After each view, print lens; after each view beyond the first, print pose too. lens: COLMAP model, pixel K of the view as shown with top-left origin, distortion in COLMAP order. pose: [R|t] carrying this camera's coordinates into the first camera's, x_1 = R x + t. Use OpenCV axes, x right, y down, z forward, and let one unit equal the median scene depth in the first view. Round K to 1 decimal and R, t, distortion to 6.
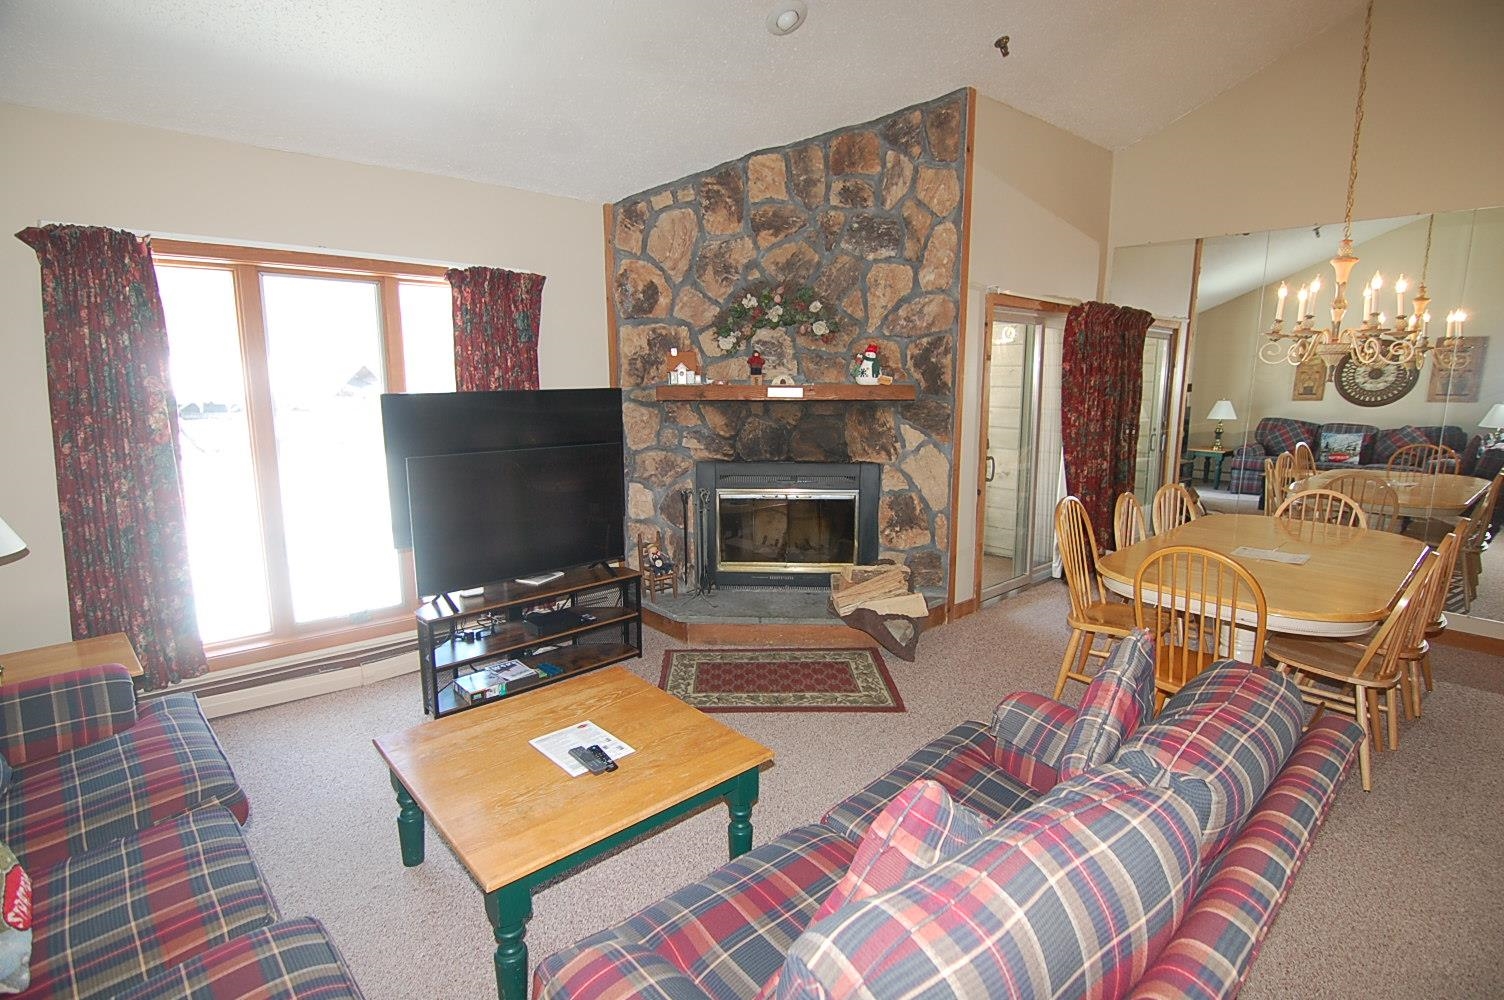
lens RADIAL K [[728.9, 0, 758.0], [0, 728.9, 496.4], [0, 0, 1]] dist [-0.010677, -0.006979]
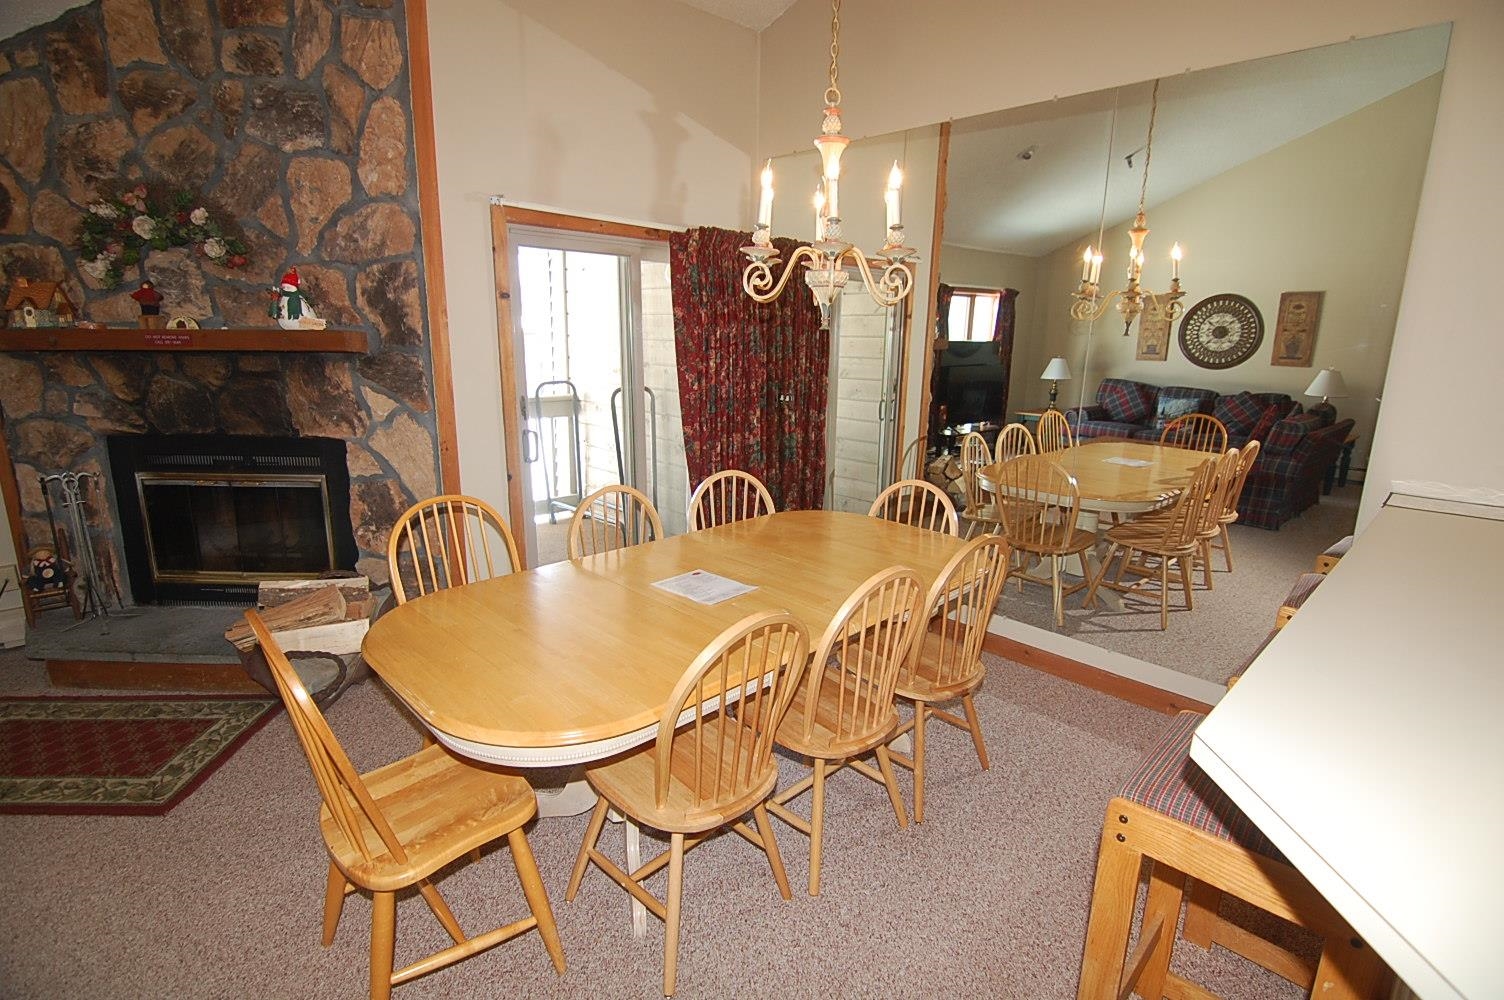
lens RADIAL K [[728.9, 0, 759.5], [0, 728.9, 492.1], [0, 0, 1]] dist [-0.010677, -0.006979]
pose [[0.998879, 0.003633, 0.047189, 0.577137], [-0.006118, 0.998596, 0.052618, -0.034301], [-0.046932, -0.052848, 0.997499, 0.259718]]
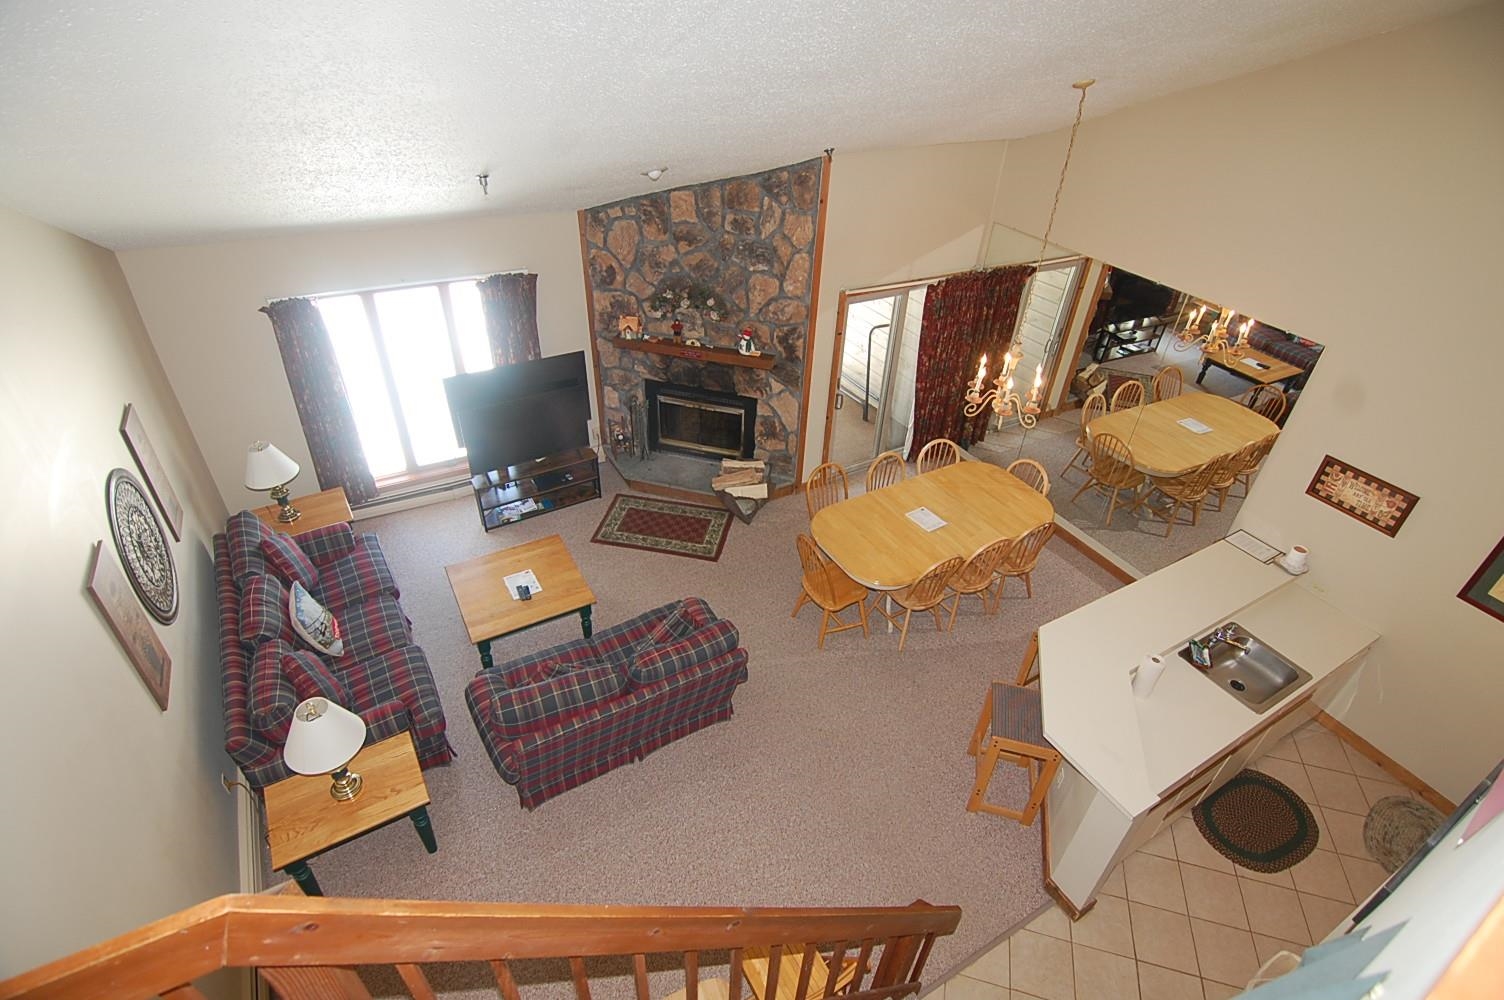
lens RADIAL K [[728.9, 0, 759.5], [0, 728.9, 498.2], [0, 0, 1]] dist [-0.010677, -0.006979]
pose [[0.978495, 0.151310, -0.140191, 0.441073], [-0.076200, 0.896721, 0.435987, -0.550183], [0.191682, -0.415929, 0.888966, -0.475421]]
